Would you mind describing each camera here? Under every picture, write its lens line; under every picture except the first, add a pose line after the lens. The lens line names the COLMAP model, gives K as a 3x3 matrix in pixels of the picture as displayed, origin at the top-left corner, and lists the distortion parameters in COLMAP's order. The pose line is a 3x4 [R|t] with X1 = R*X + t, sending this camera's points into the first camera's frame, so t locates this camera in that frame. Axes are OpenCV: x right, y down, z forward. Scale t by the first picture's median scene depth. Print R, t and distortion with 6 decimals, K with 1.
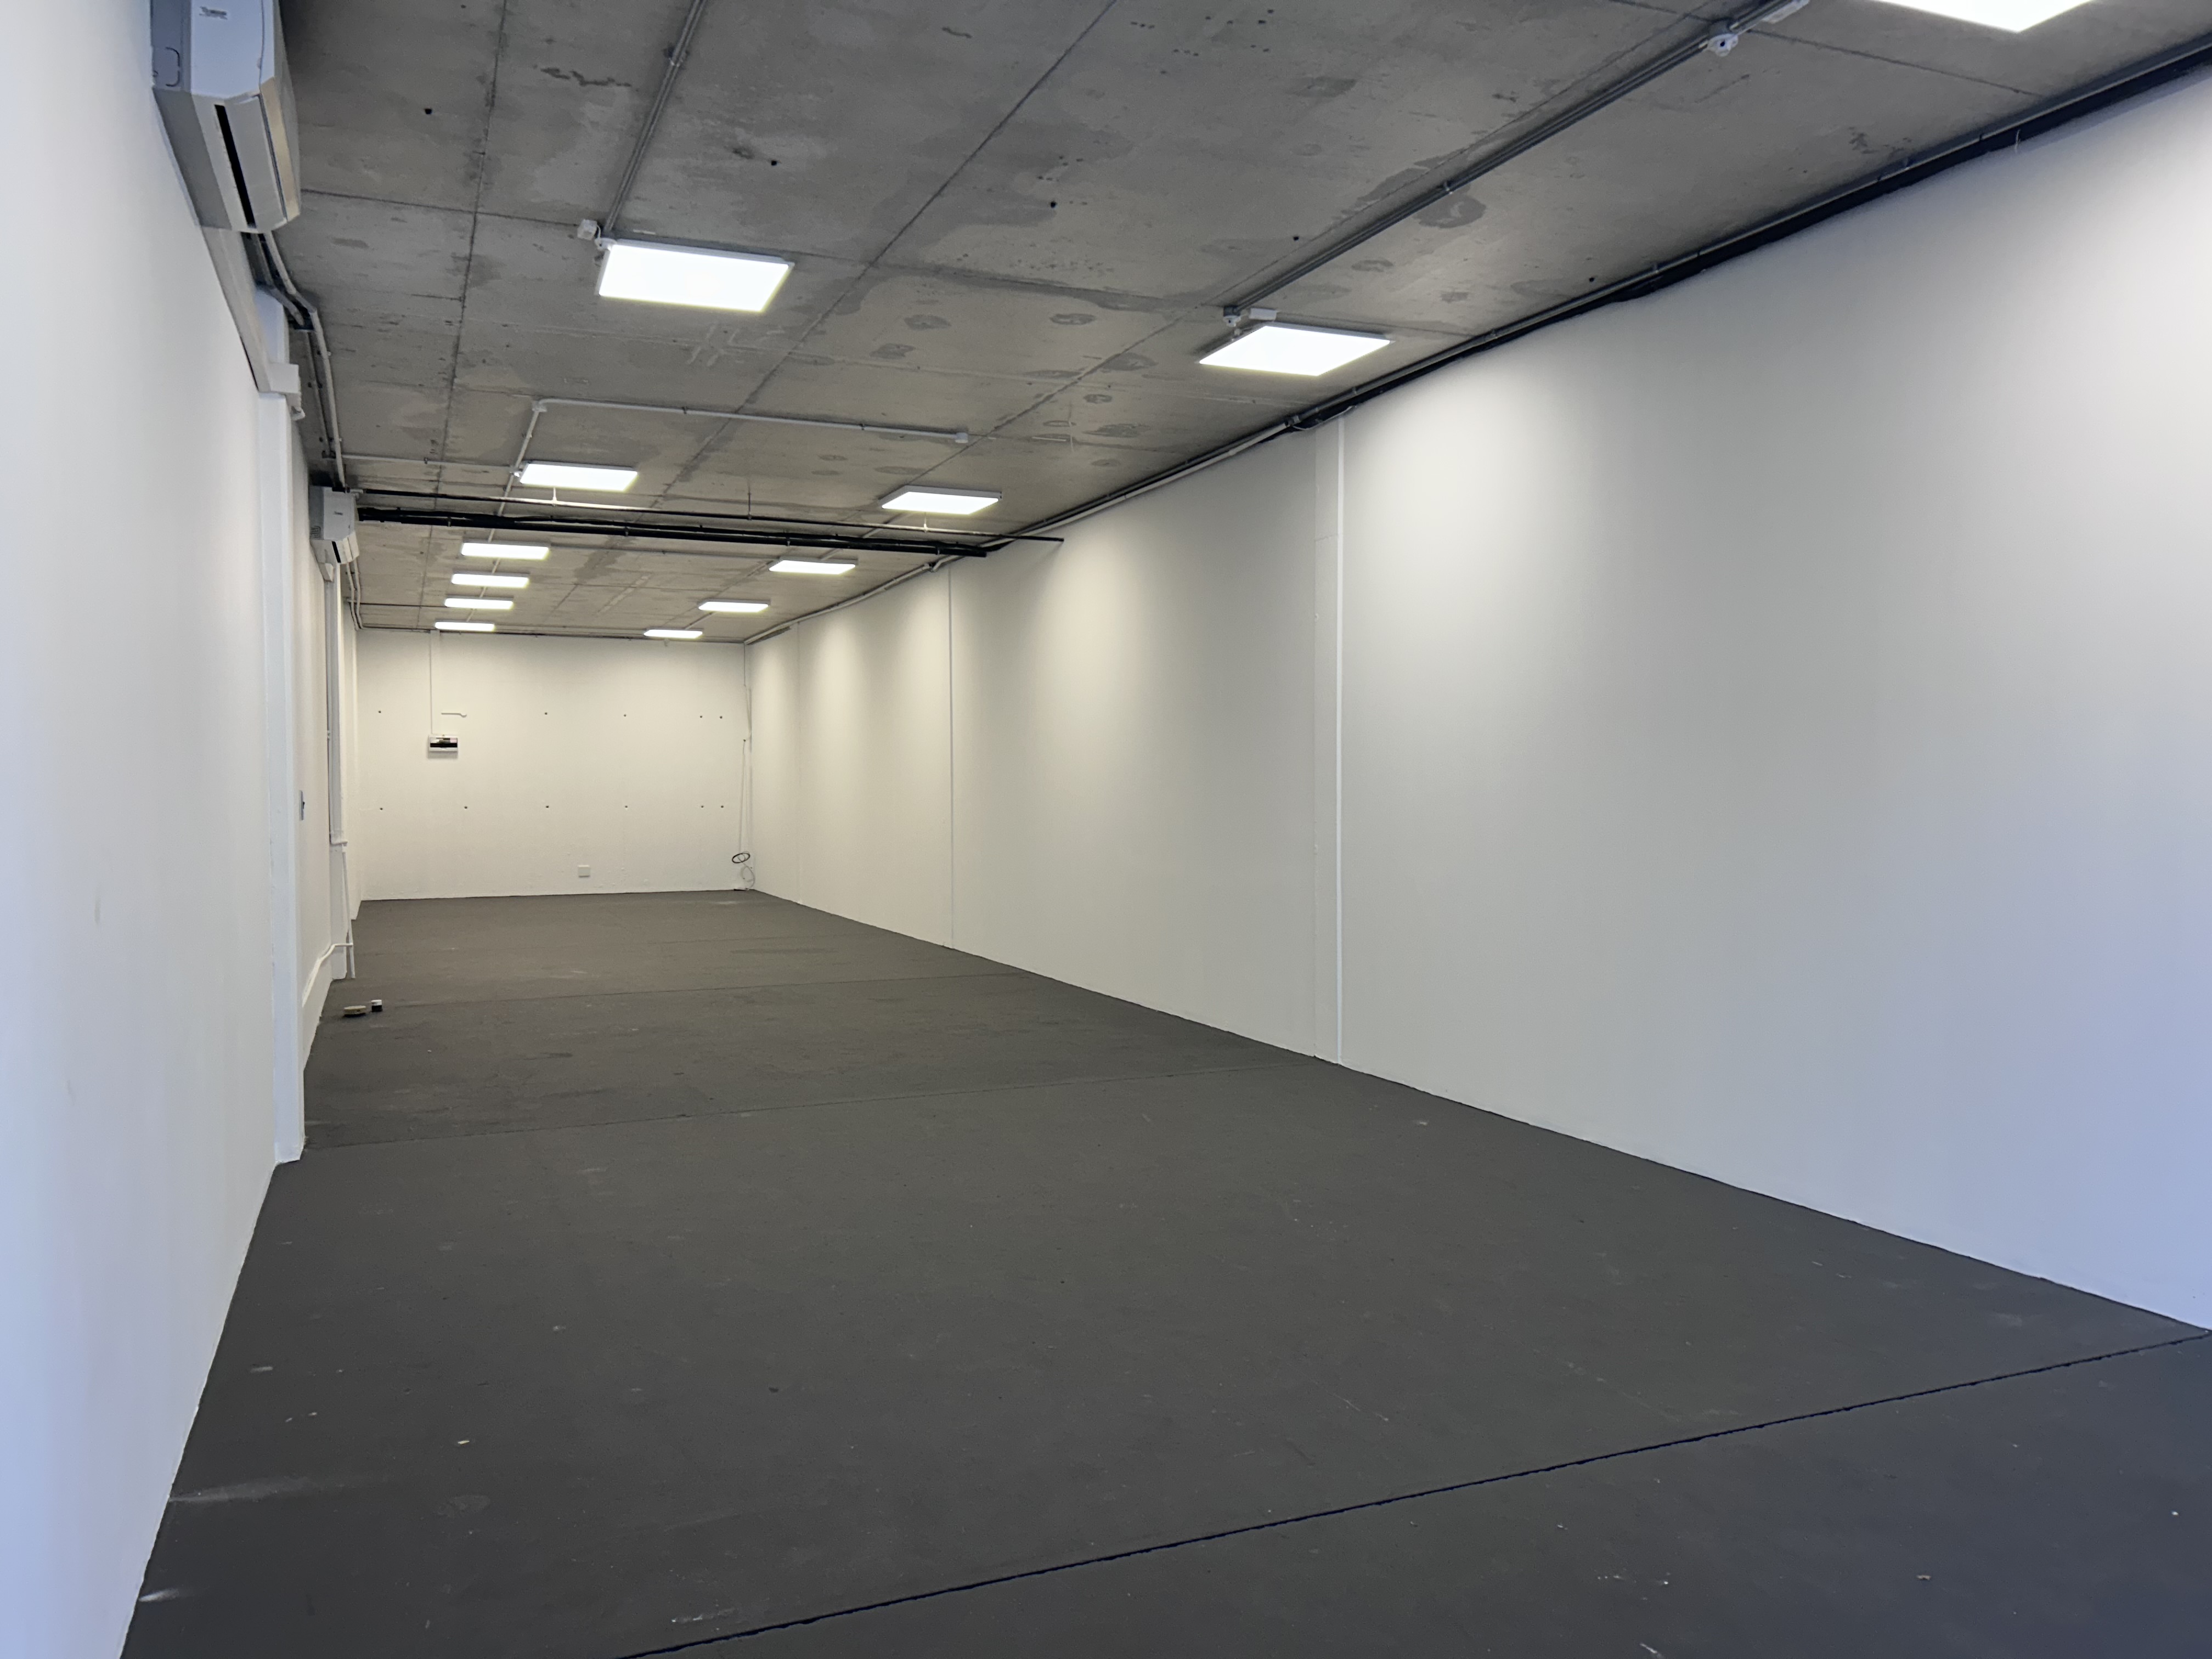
lens RADIAL K [[1639.4, 0, 1132.3], [0, 1639.4, 815.0], [0, 0, 1]] dist [0.074892, -0.070365]
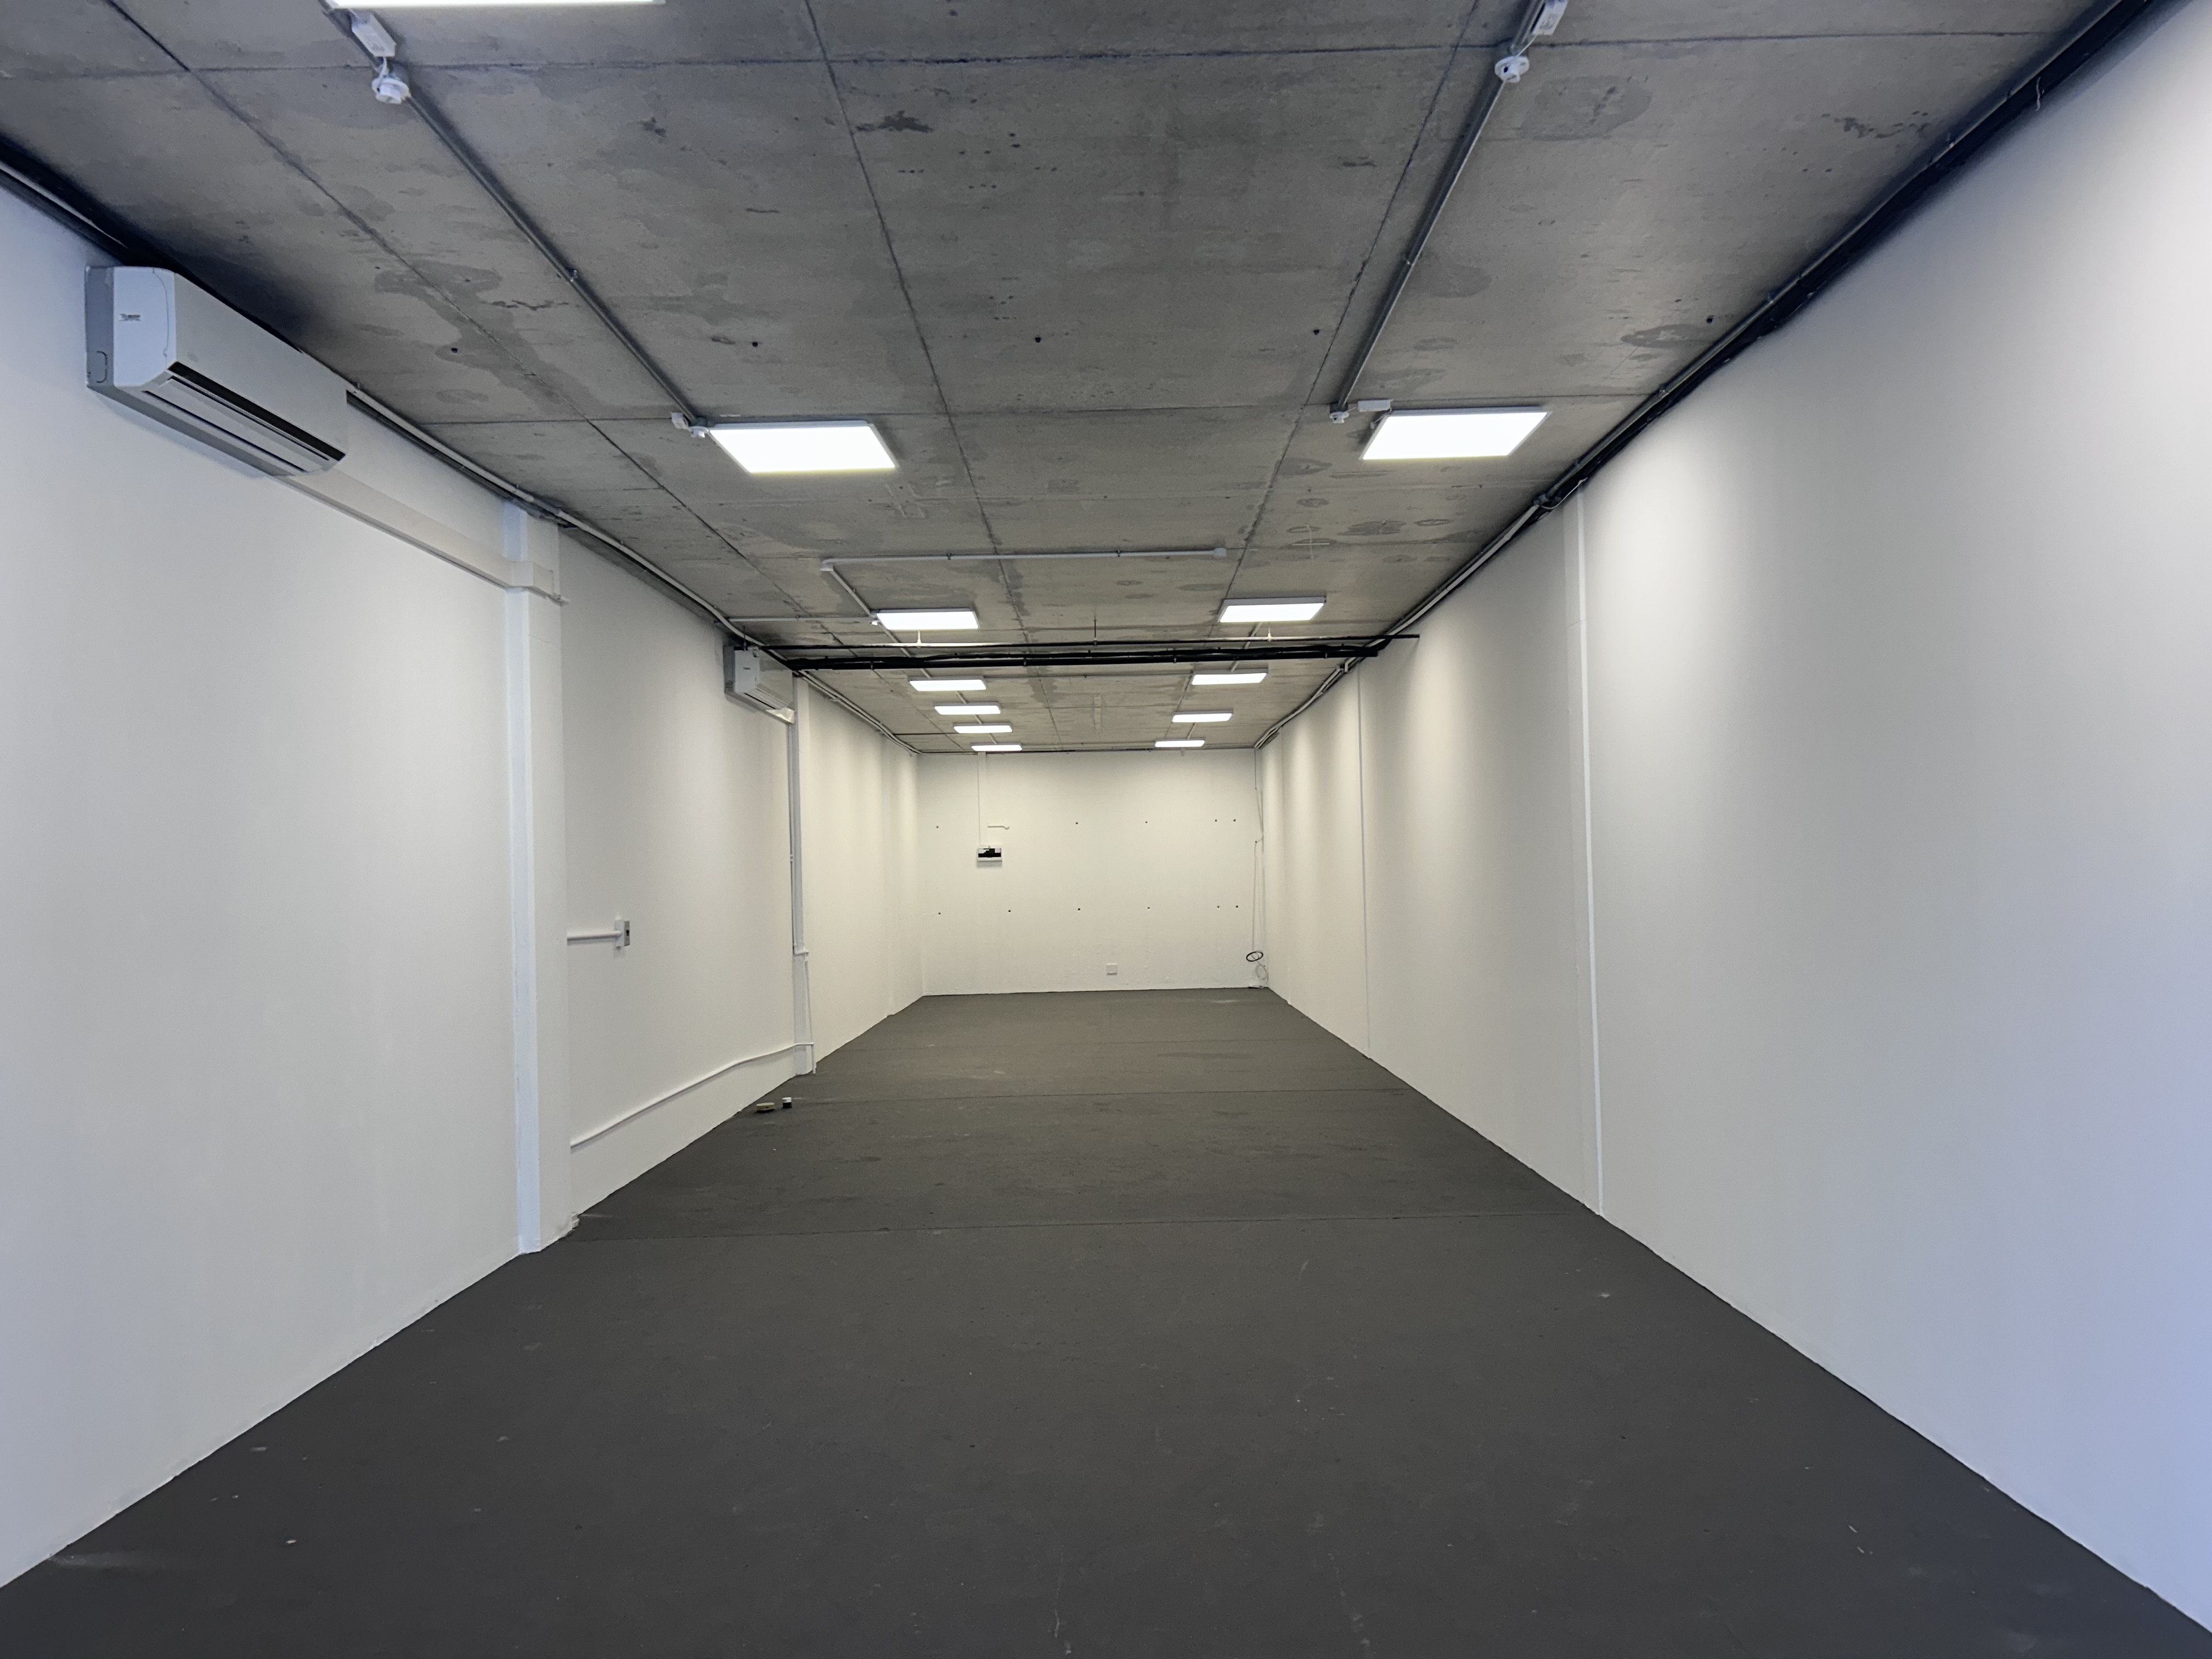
lens RADIAL K [[1639.4, 0, 1139.0], [0, 1639.4, 842.7], [0, 0, 1]] dist [0.074892, -0.070365]
pose [[0.921168, -0.027603, -0.388184, 0.205395], [0.013777, 0.999169, -0.038357, -0.014796], [0.388920, 0.029985, 0.920783, 0.063225]]
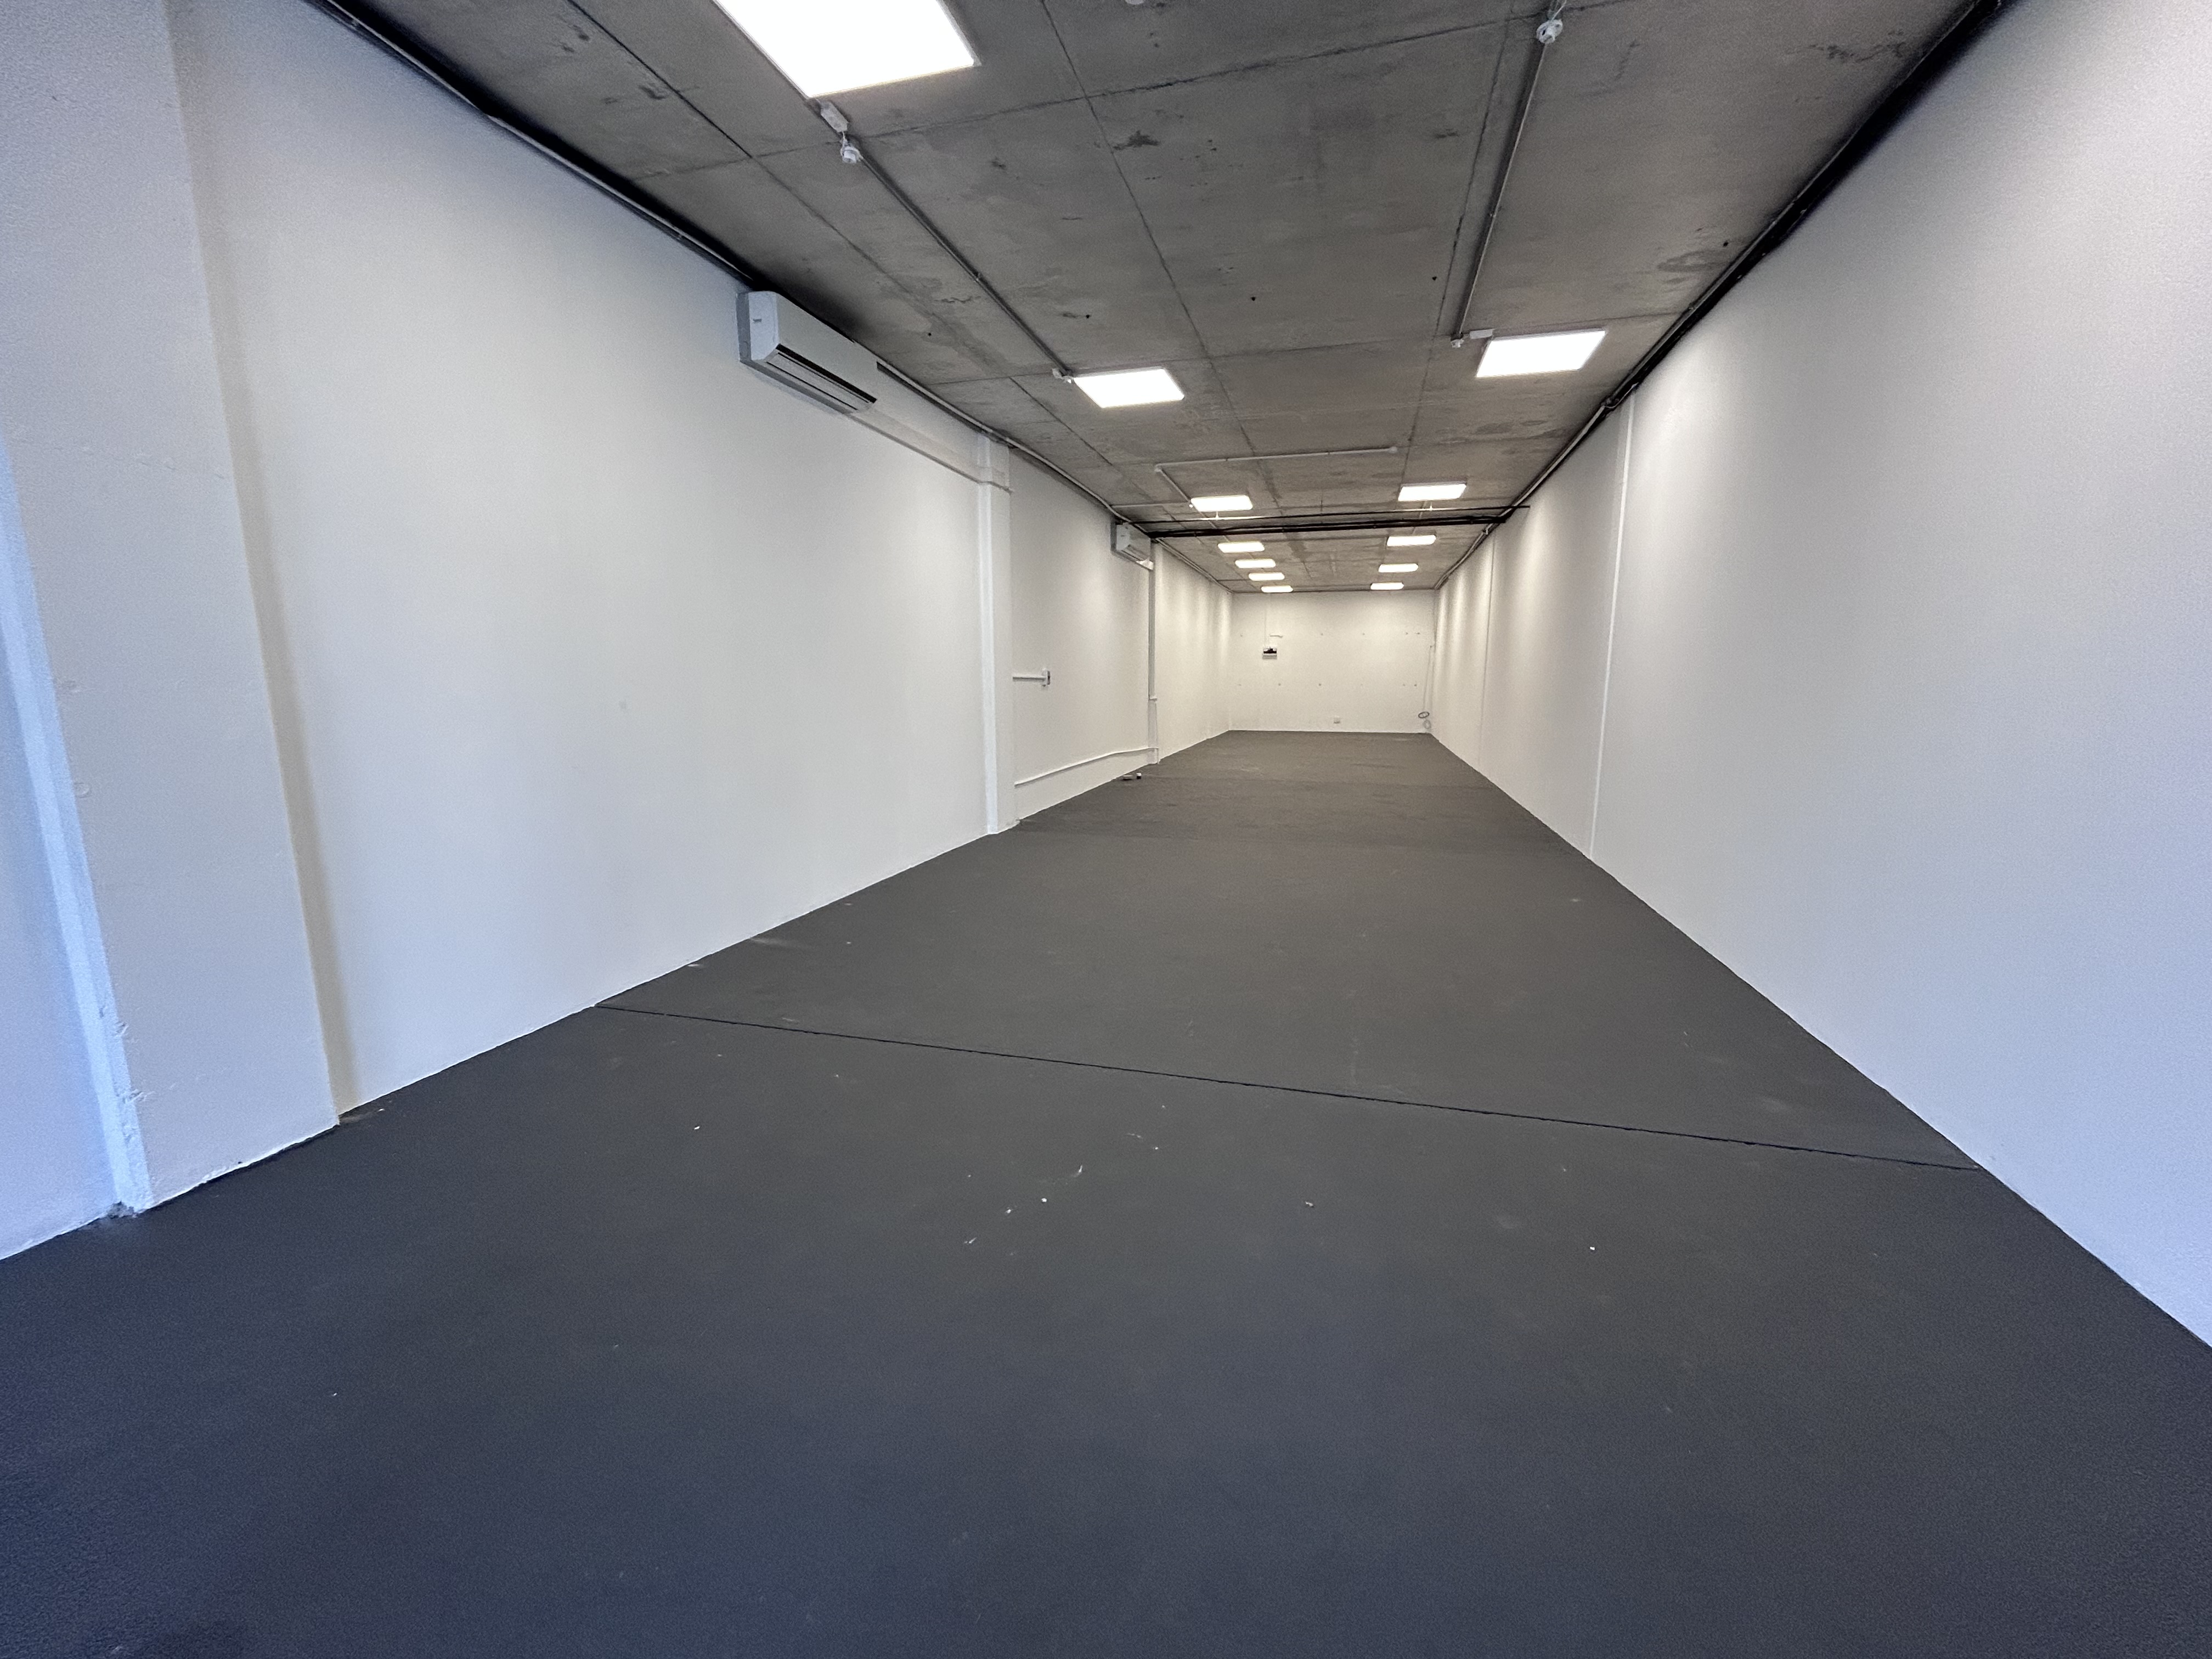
lens RADIAL K [[893.7, 0, 1117.7], [0, 893.7, 827.0], [0, 0, 1]] dist [-0.001007, 0.001209]
pose [[0.780218, 0.107646, -0.616175, 0.235617], [-0.014824, 0.987986, 0.153830, 0.004518], [0.625332, -0.110887, 0.772440, 0.099444]]
